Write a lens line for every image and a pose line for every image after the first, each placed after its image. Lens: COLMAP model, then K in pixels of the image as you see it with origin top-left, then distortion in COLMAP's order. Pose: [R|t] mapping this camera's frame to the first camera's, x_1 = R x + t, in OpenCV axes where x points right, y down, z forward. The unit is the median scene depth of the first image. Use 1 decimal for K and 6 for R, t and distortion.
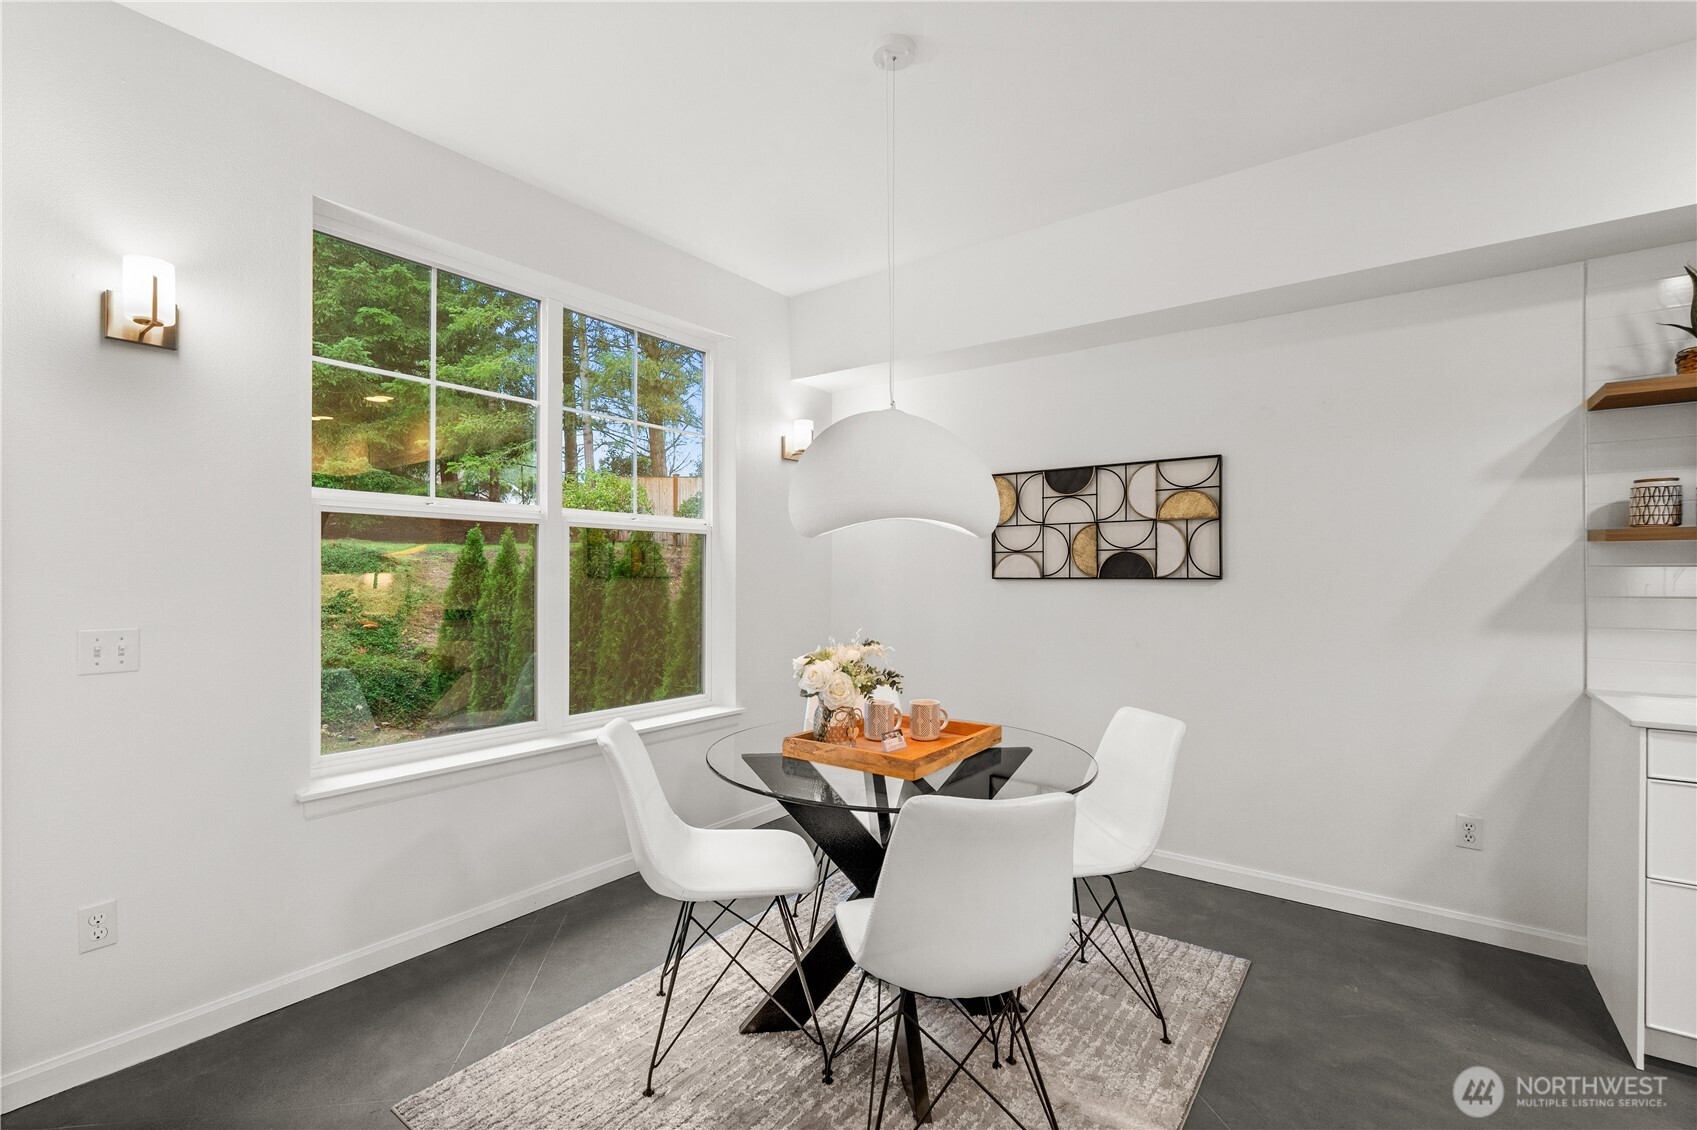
lens RADIAL K [[769.6, 0, 813.8], [0, 769.6, 576.2], [0, 0, 1]] dist [0.000278, 0.000057]
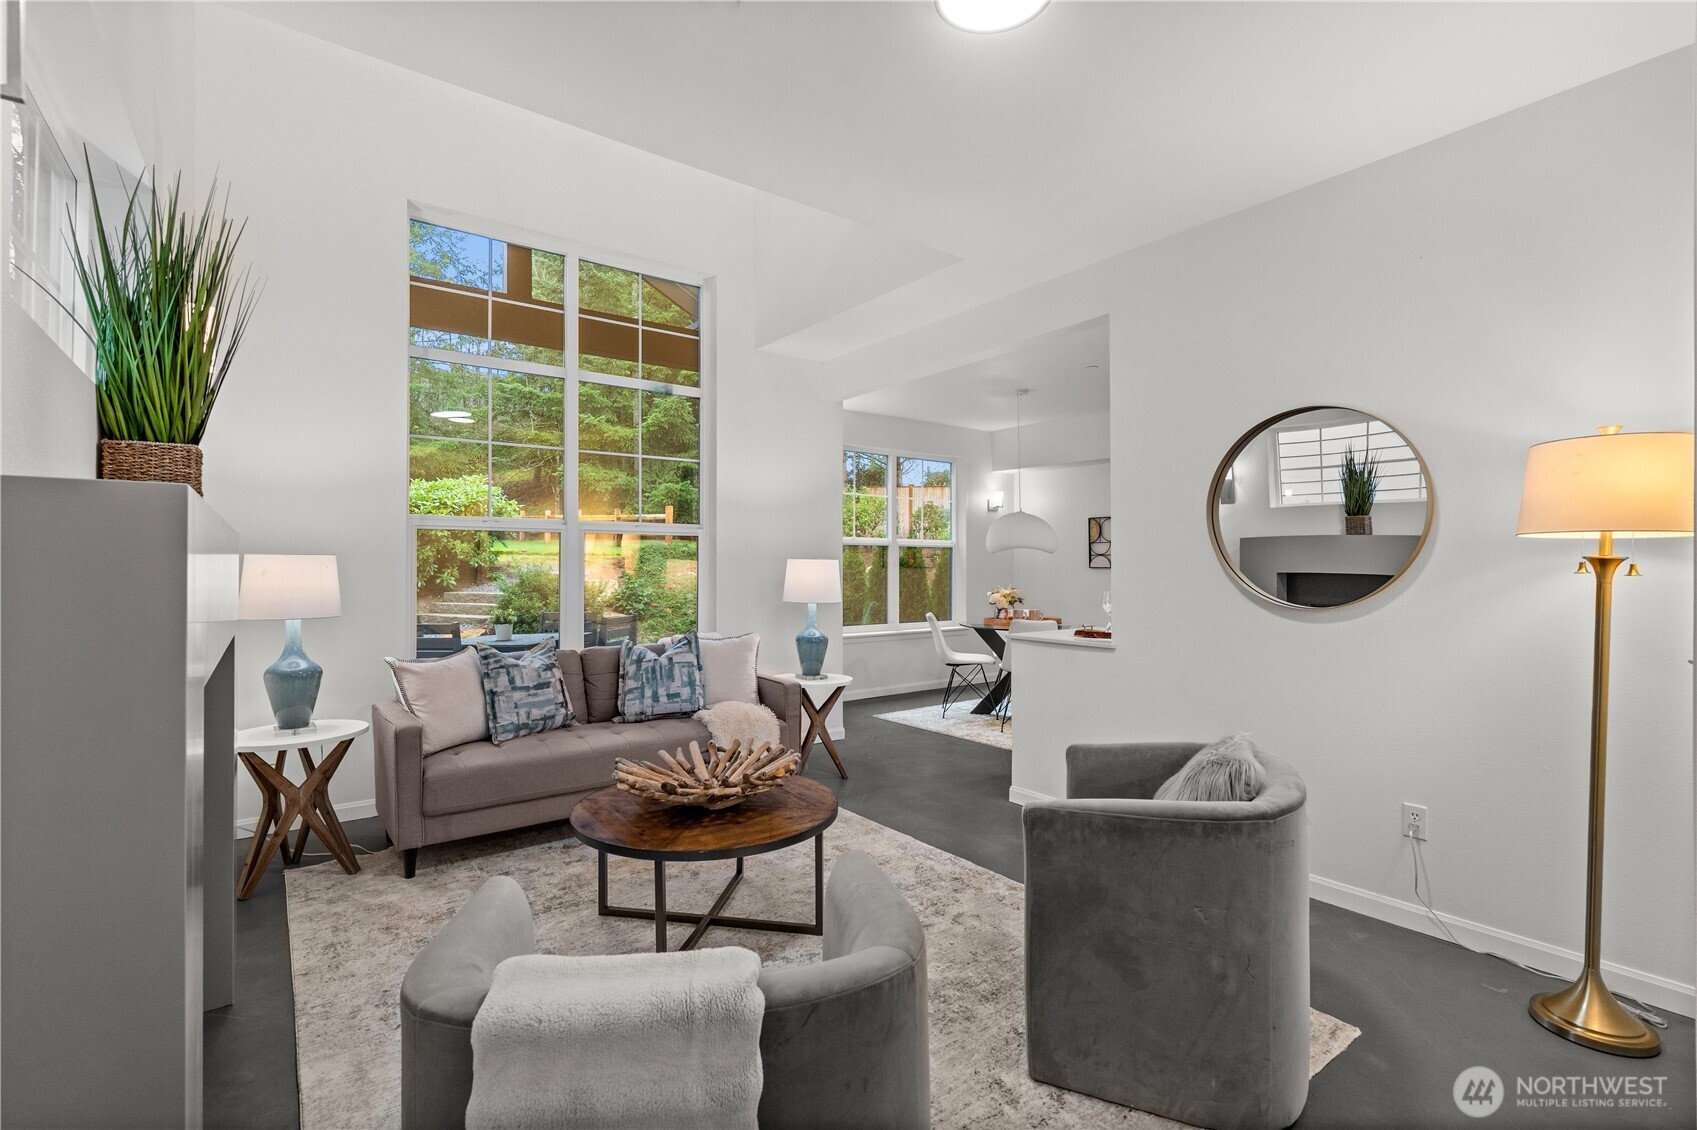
lens RADIAL K [[757.6, 0, 848.5], [0, 757.6, 565.0], [0, 0, 1]] dist [-0.000179, 0.000005]
pose [[0.970703, -0.002814, -0.240265, 0.111878], [0.001973, 0.999991, -0.003738, 0.003296], [0.240273, 0.003154, 0.970700, -1.430847]]
